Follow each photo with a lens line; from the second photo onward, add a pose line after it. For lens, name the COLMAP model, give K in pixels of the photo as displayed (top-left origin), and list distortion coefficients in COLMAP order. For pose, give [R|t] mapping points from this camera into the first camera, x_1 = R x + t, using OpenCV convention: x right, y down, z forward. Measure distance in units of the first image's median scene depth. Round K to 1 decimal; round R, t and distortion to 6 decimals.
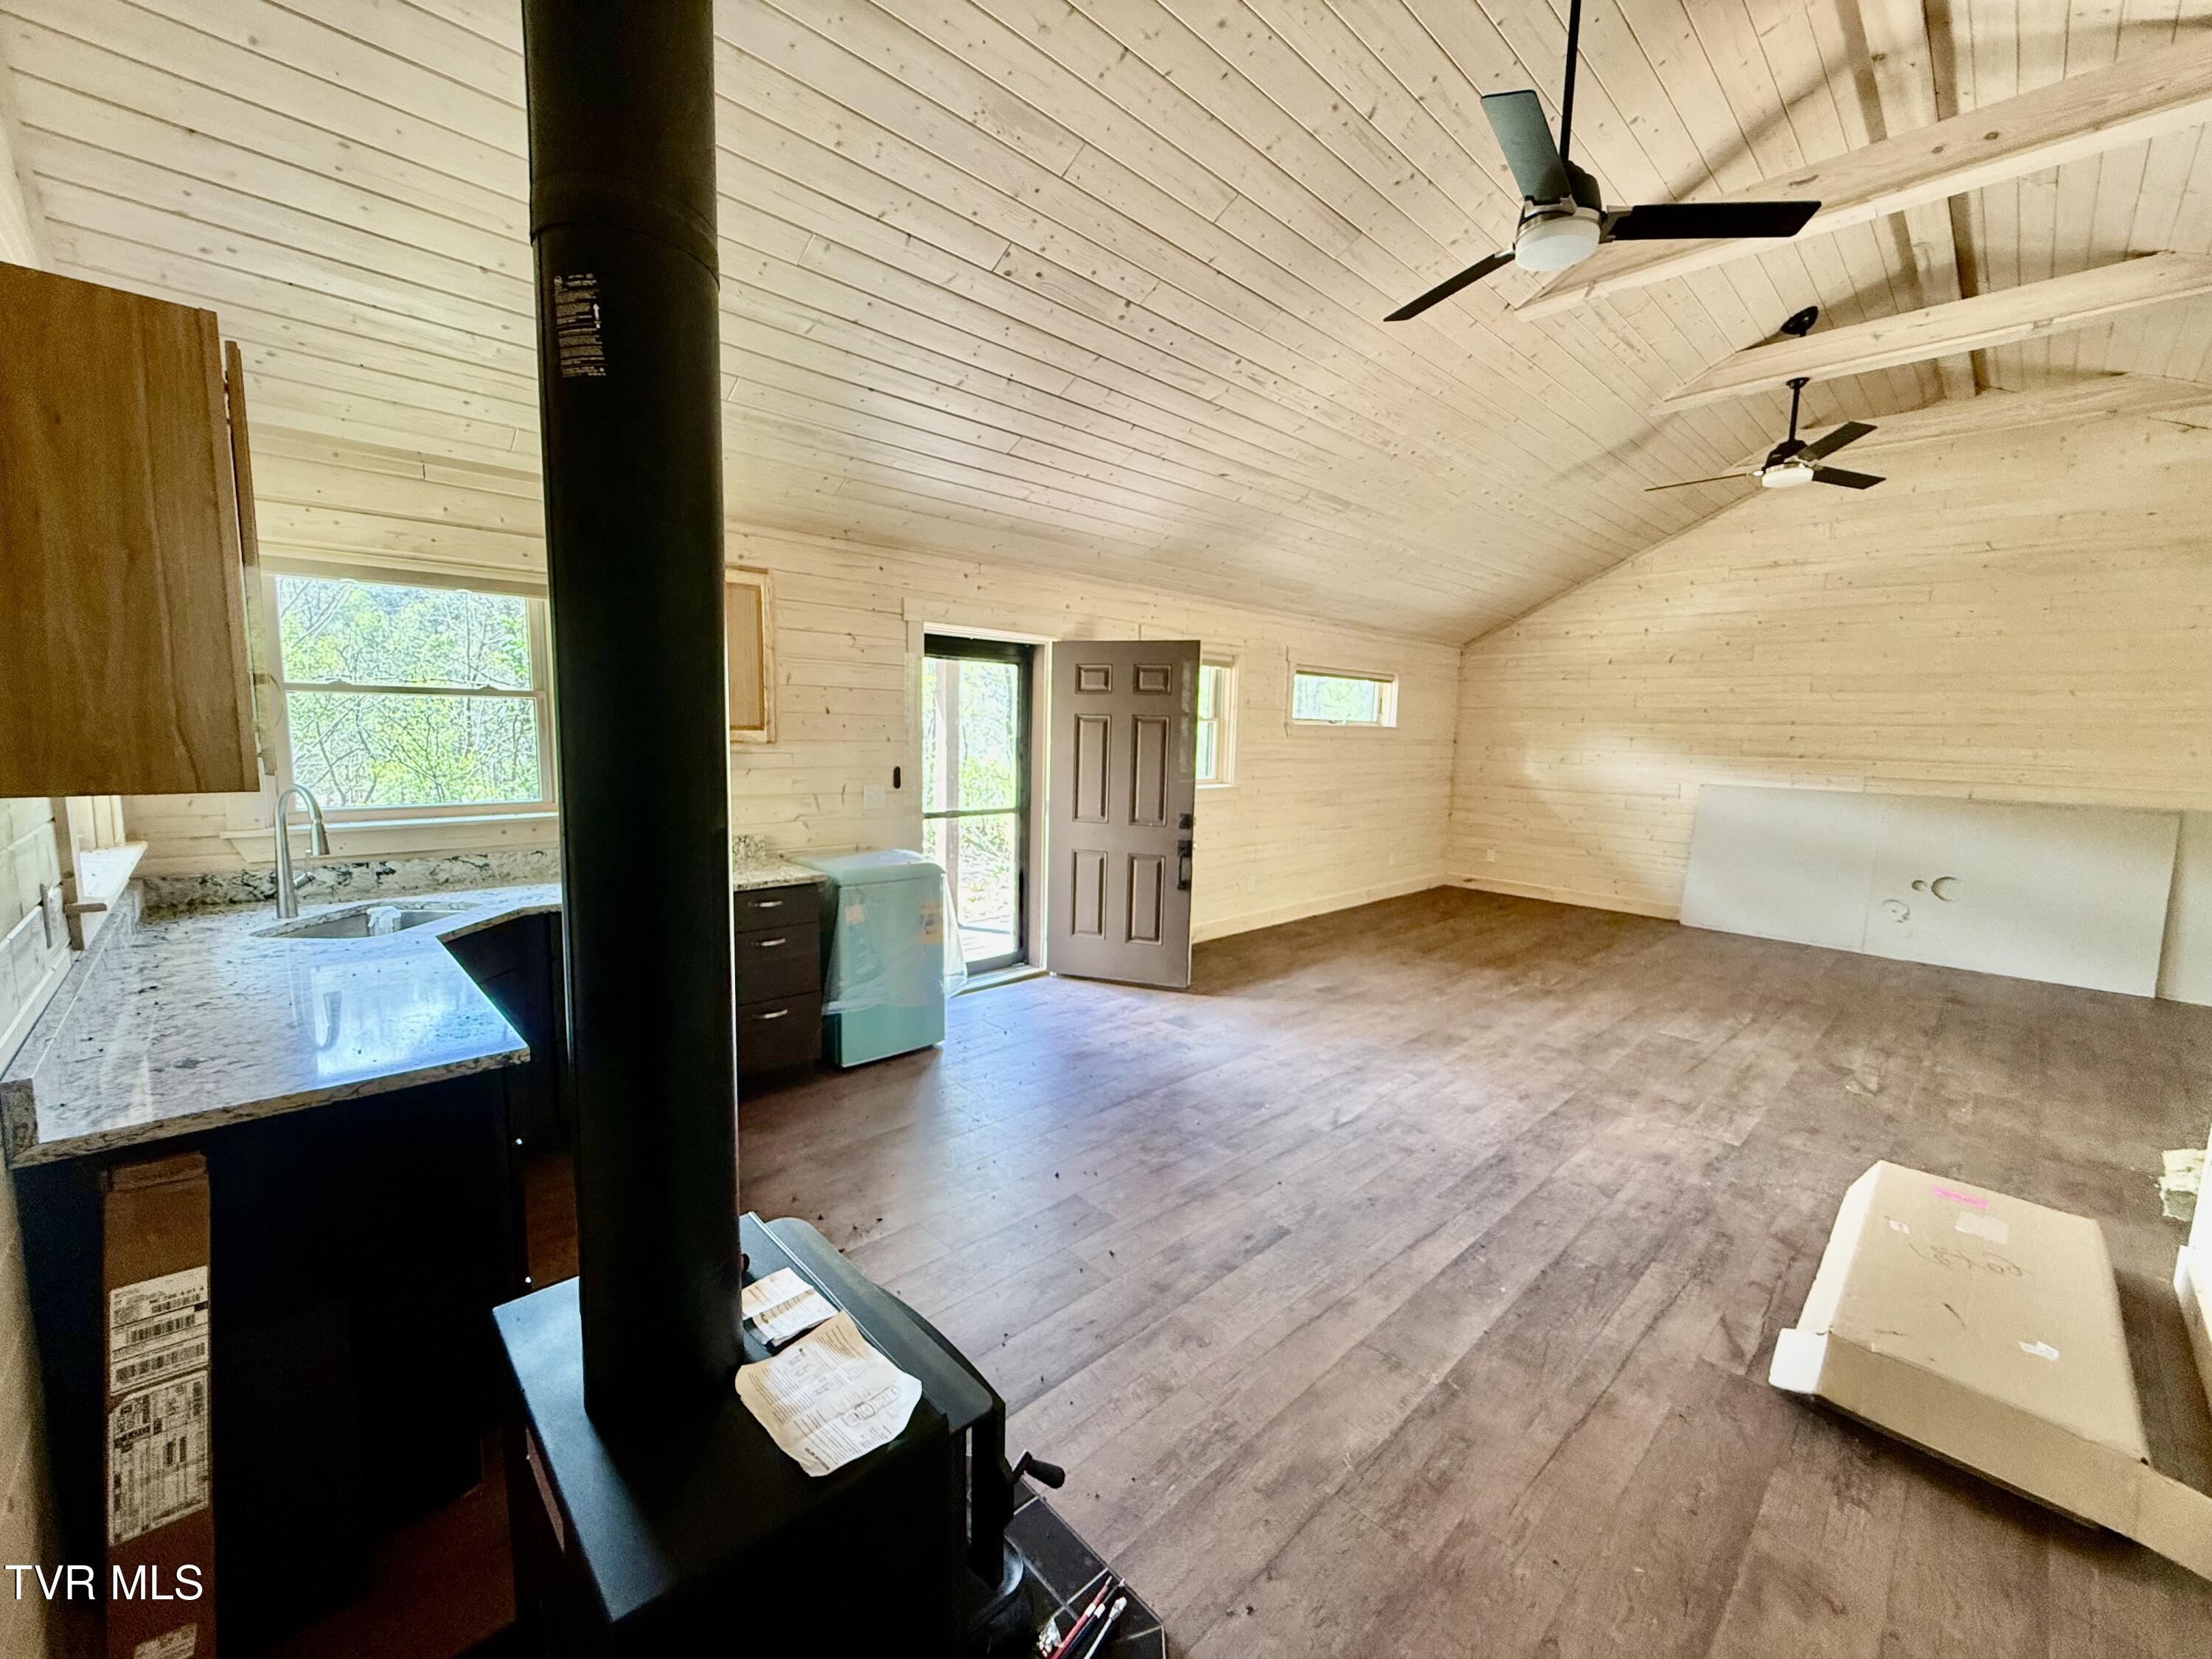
lens RADIAL K [[883.8, 0, 1102.1], [0, 883.8, 831.6], [0, 0, 1]] dist [0.002028, 0.000553]
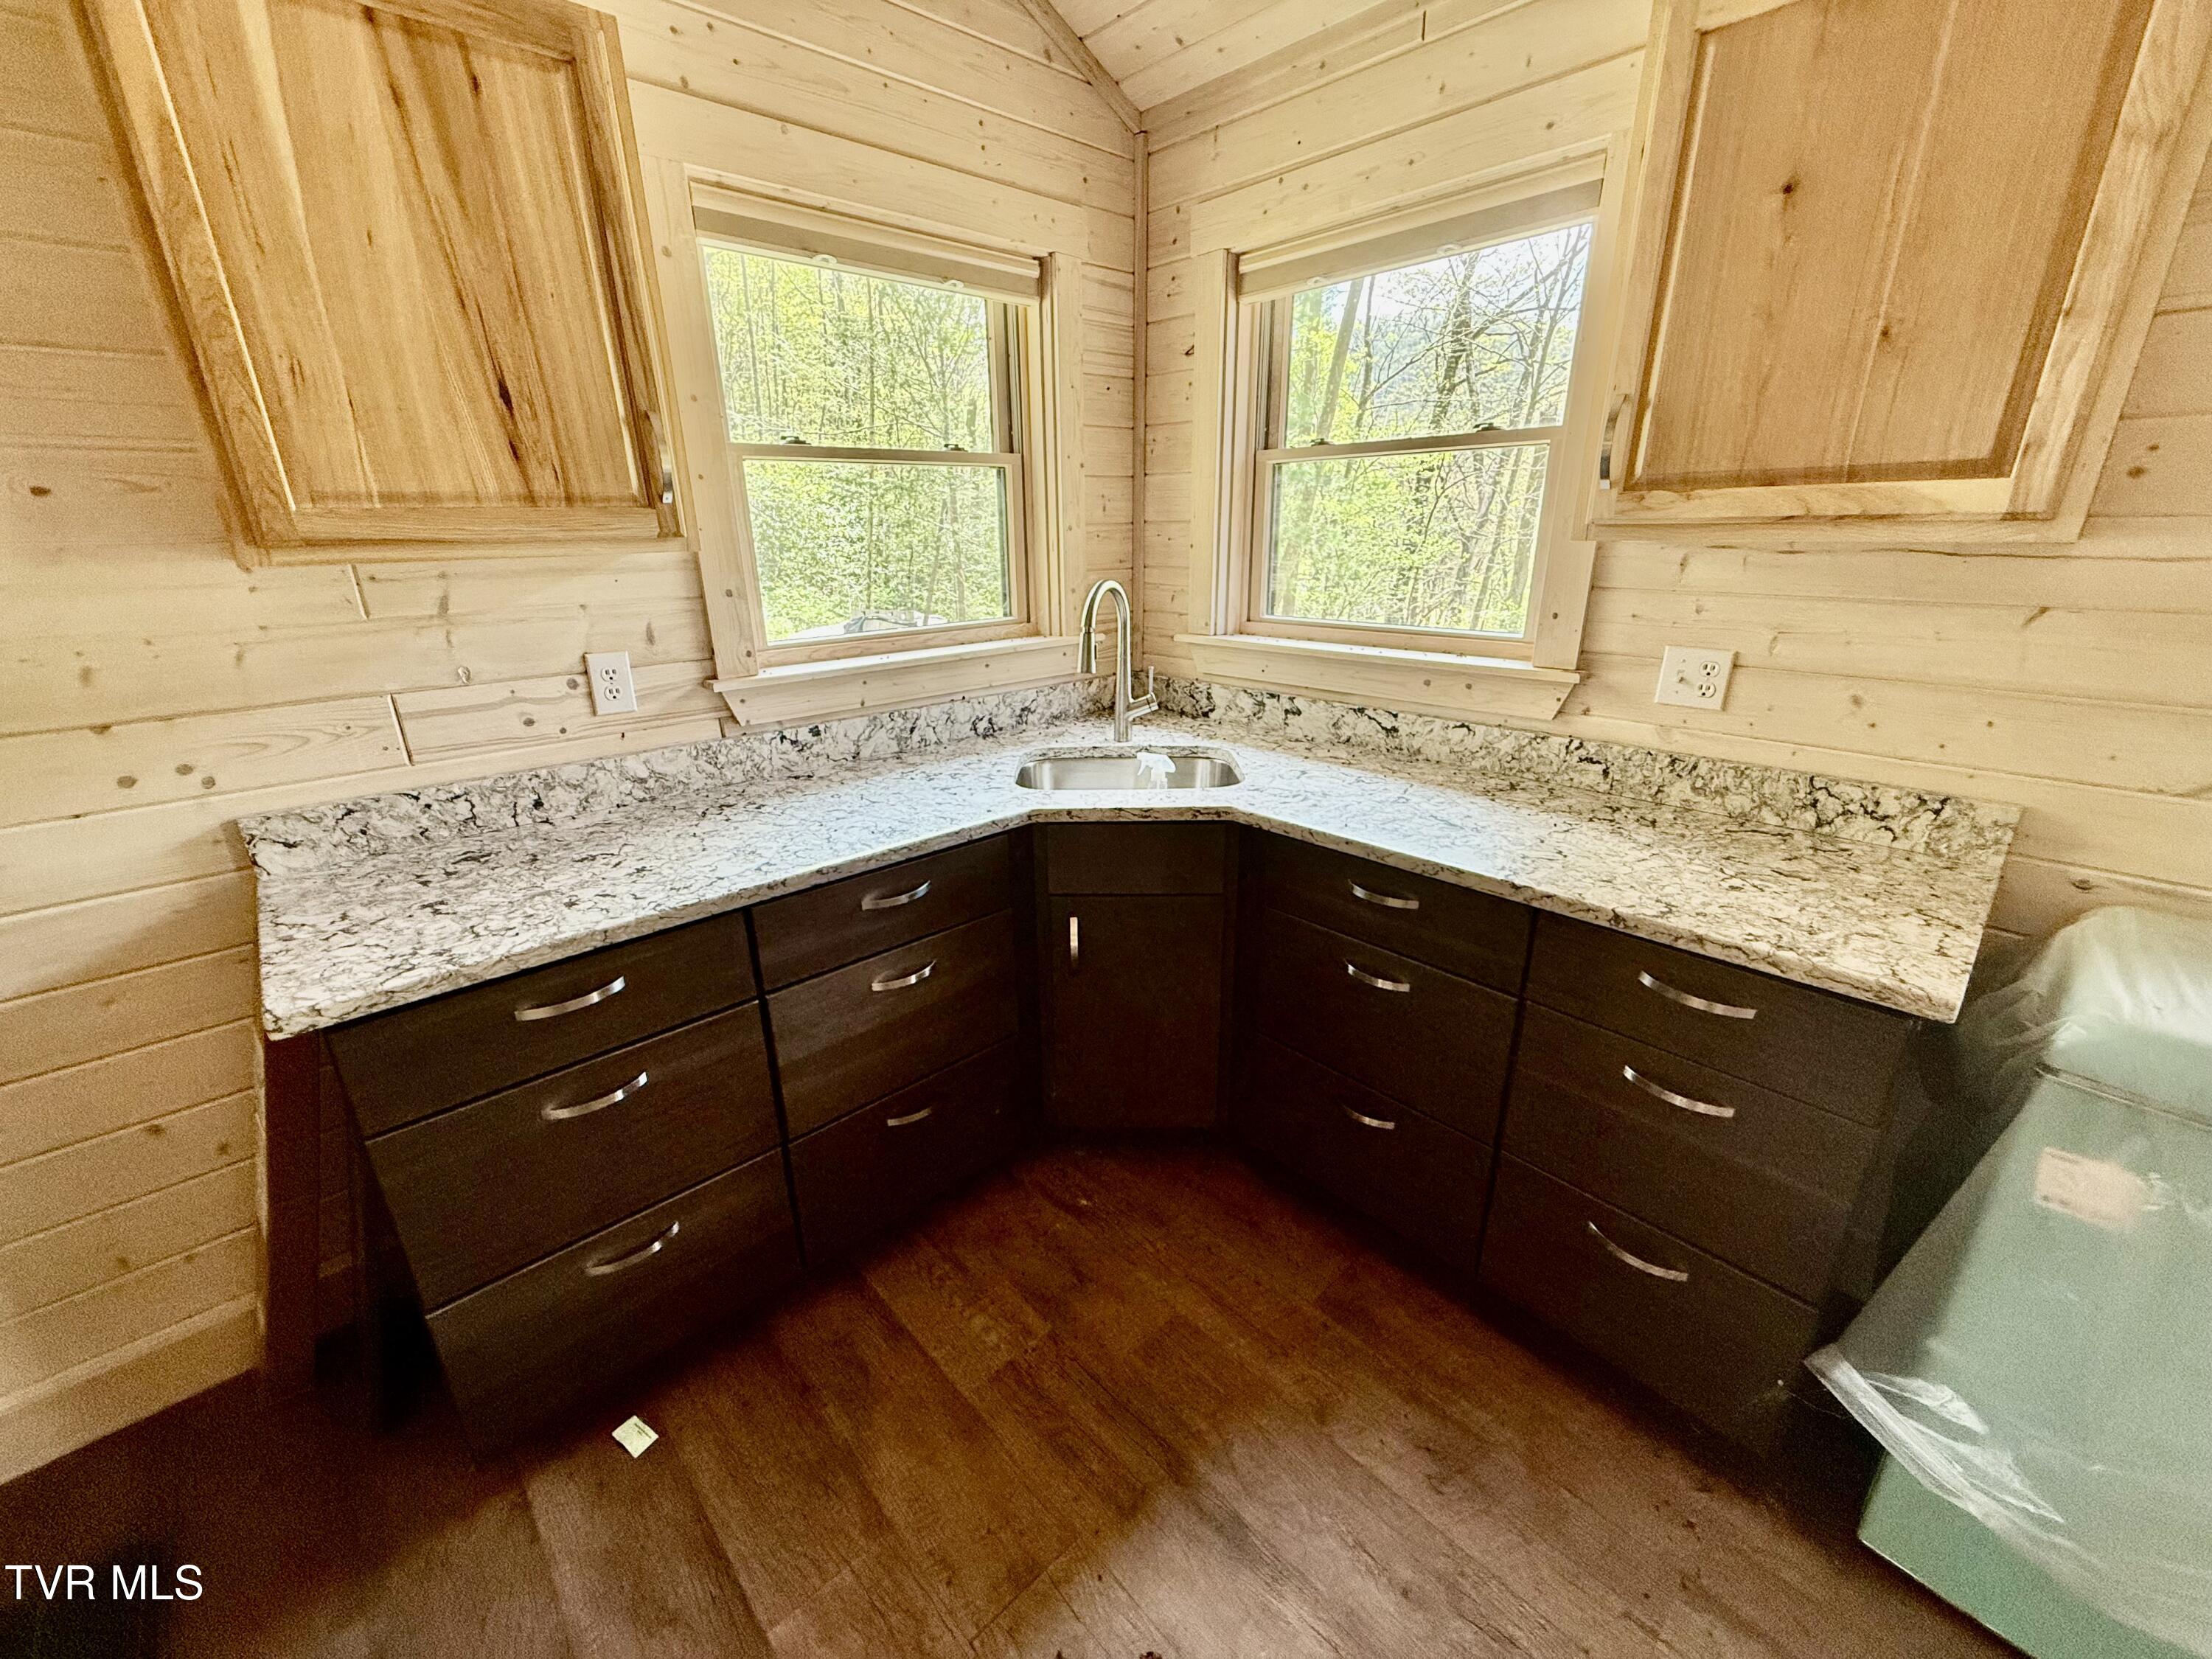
lens RADIAL K [[883.8, 0, 1102.1], [0, 883.8, 831.6], [0, 0, 1]] dist [0.002028, 0.000553]
pose [[-0.019748, 0.309307, -0.950757, -0.041194], [-0.109793, 0.944521, 0.309558, -0.044585], [0.993758, 0.110500, 0.015307, 0.523655]]
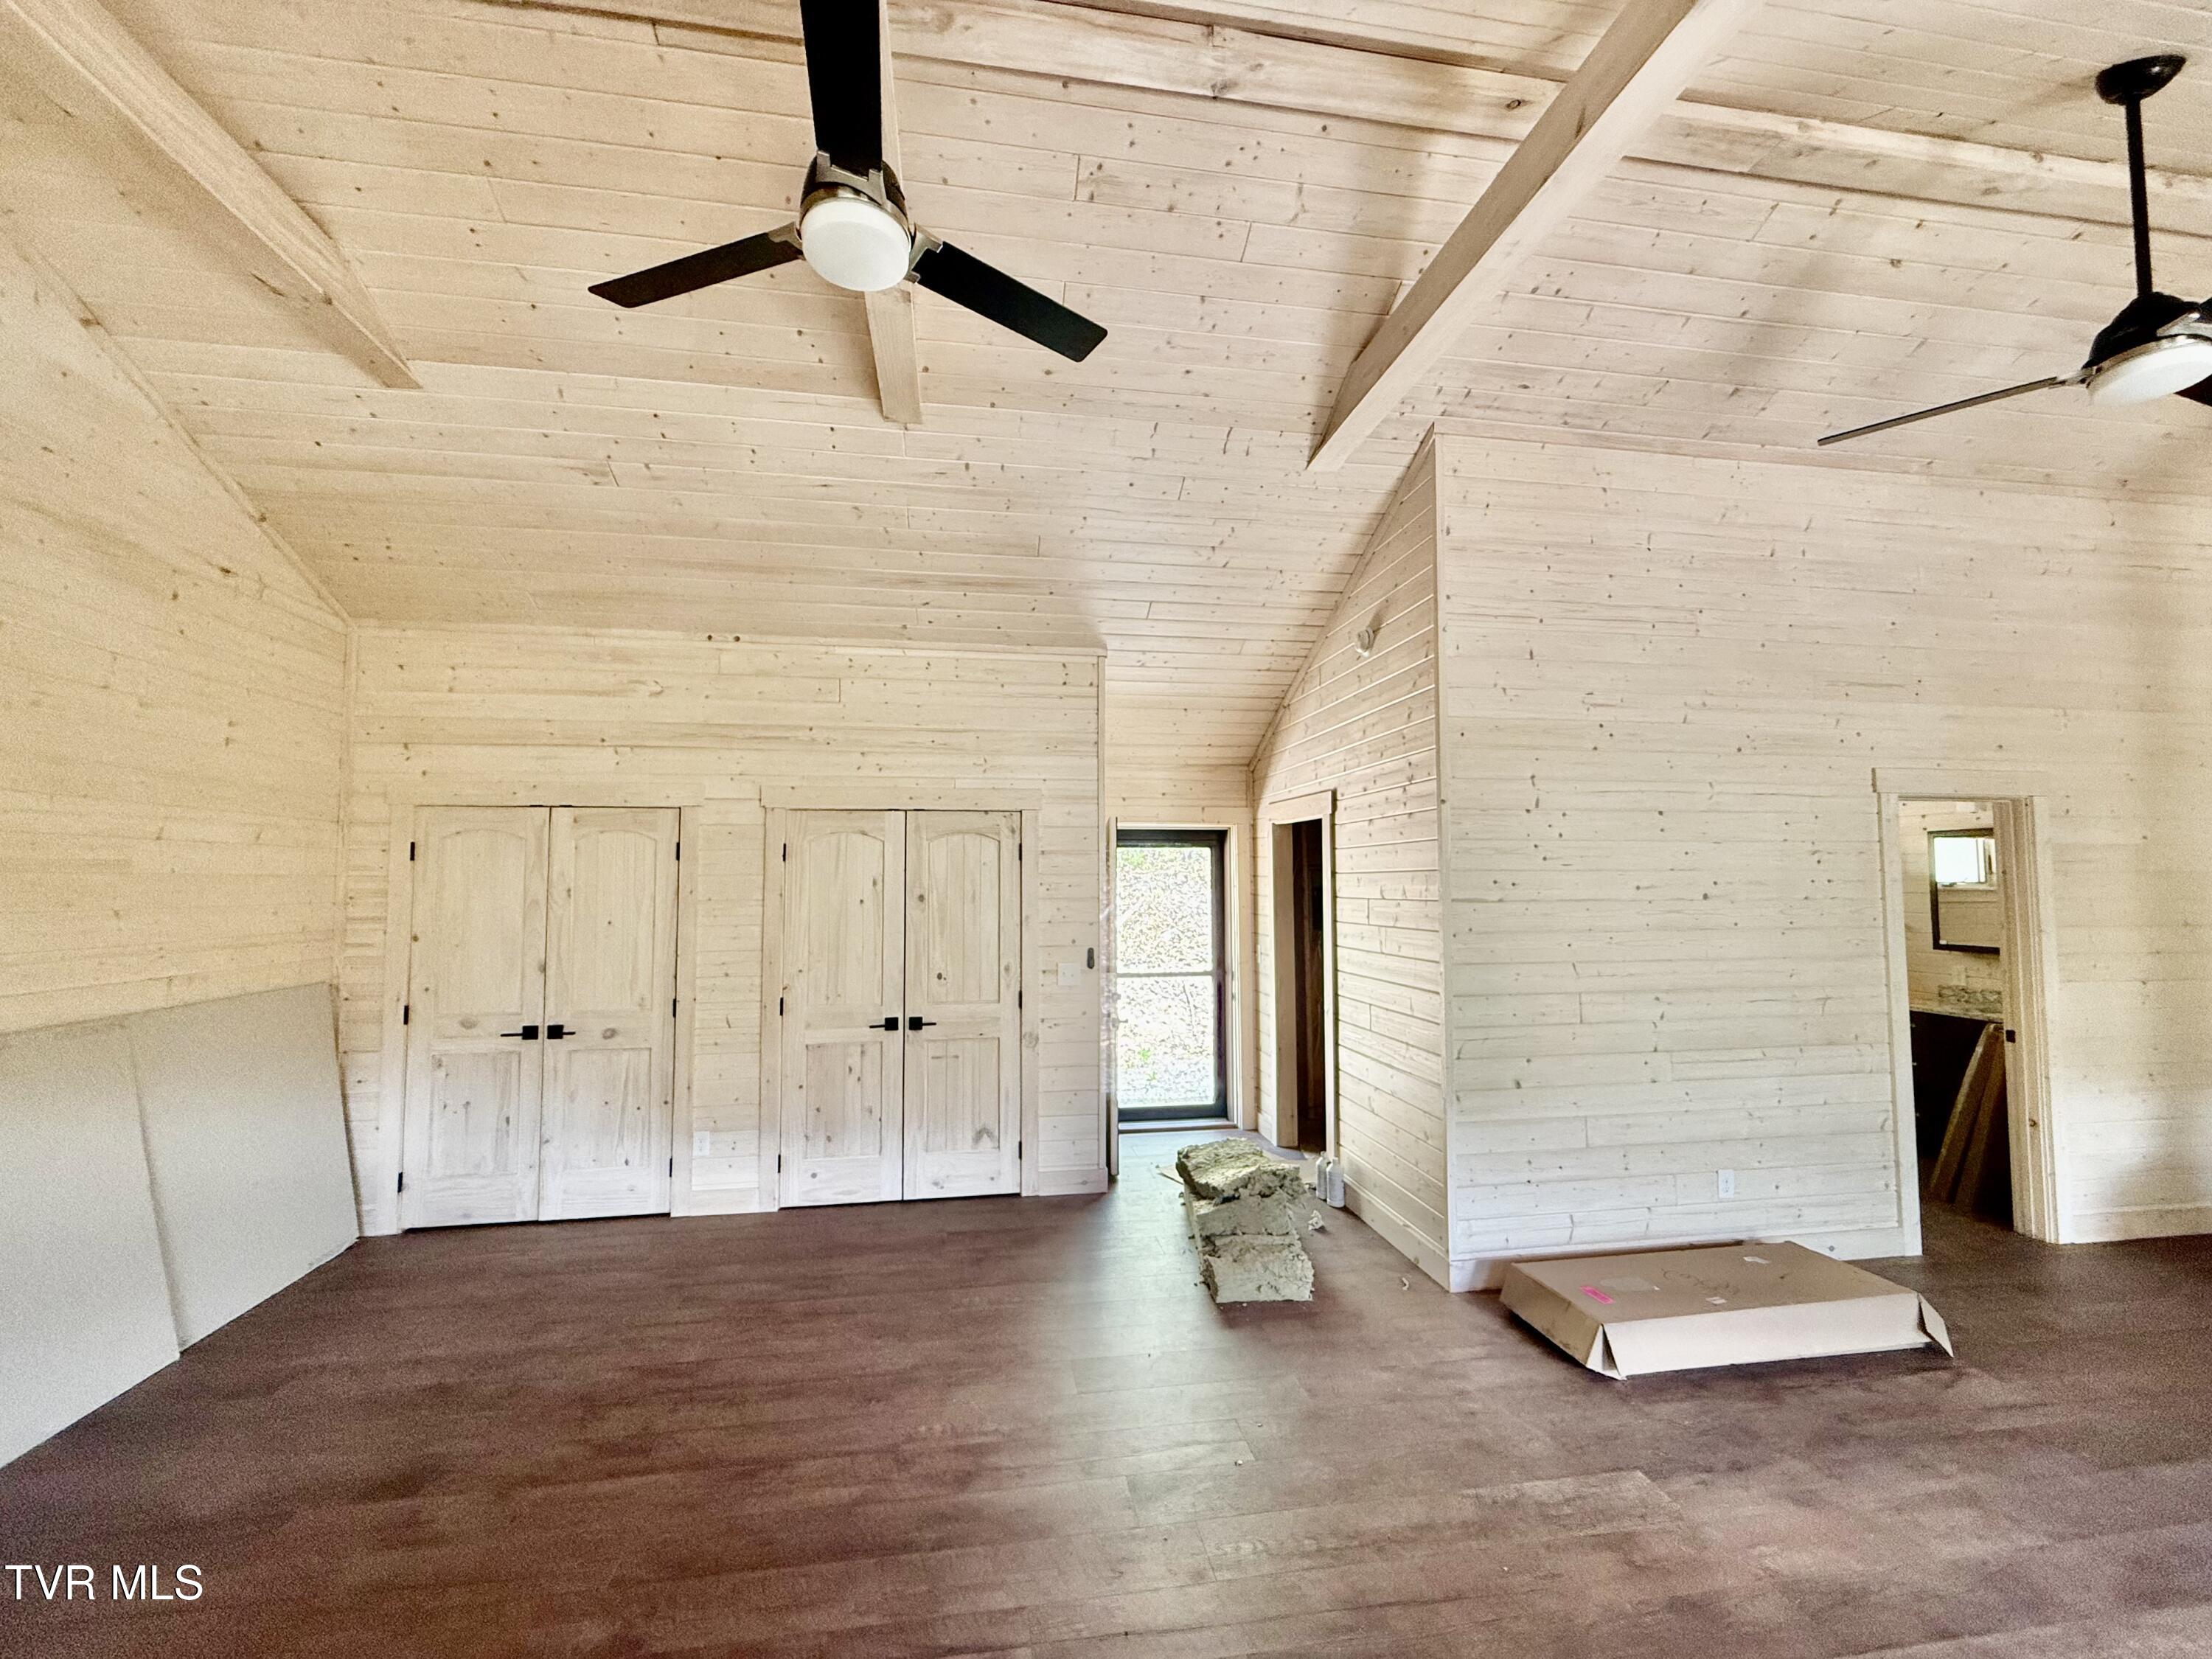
lens RADIAL K [[883.8, 0, 1102.1], [0, 883.8, 831.6], [0, 0, 1]] dist [0.002028, 0.000553]
pose [[-0.819455, 0.005927, 0.573113, 0.448698], [0.049900, 0.996887, 0.061039, -0.158666], [-0.570968, 0.078616, -0.817200, 1.224851]]
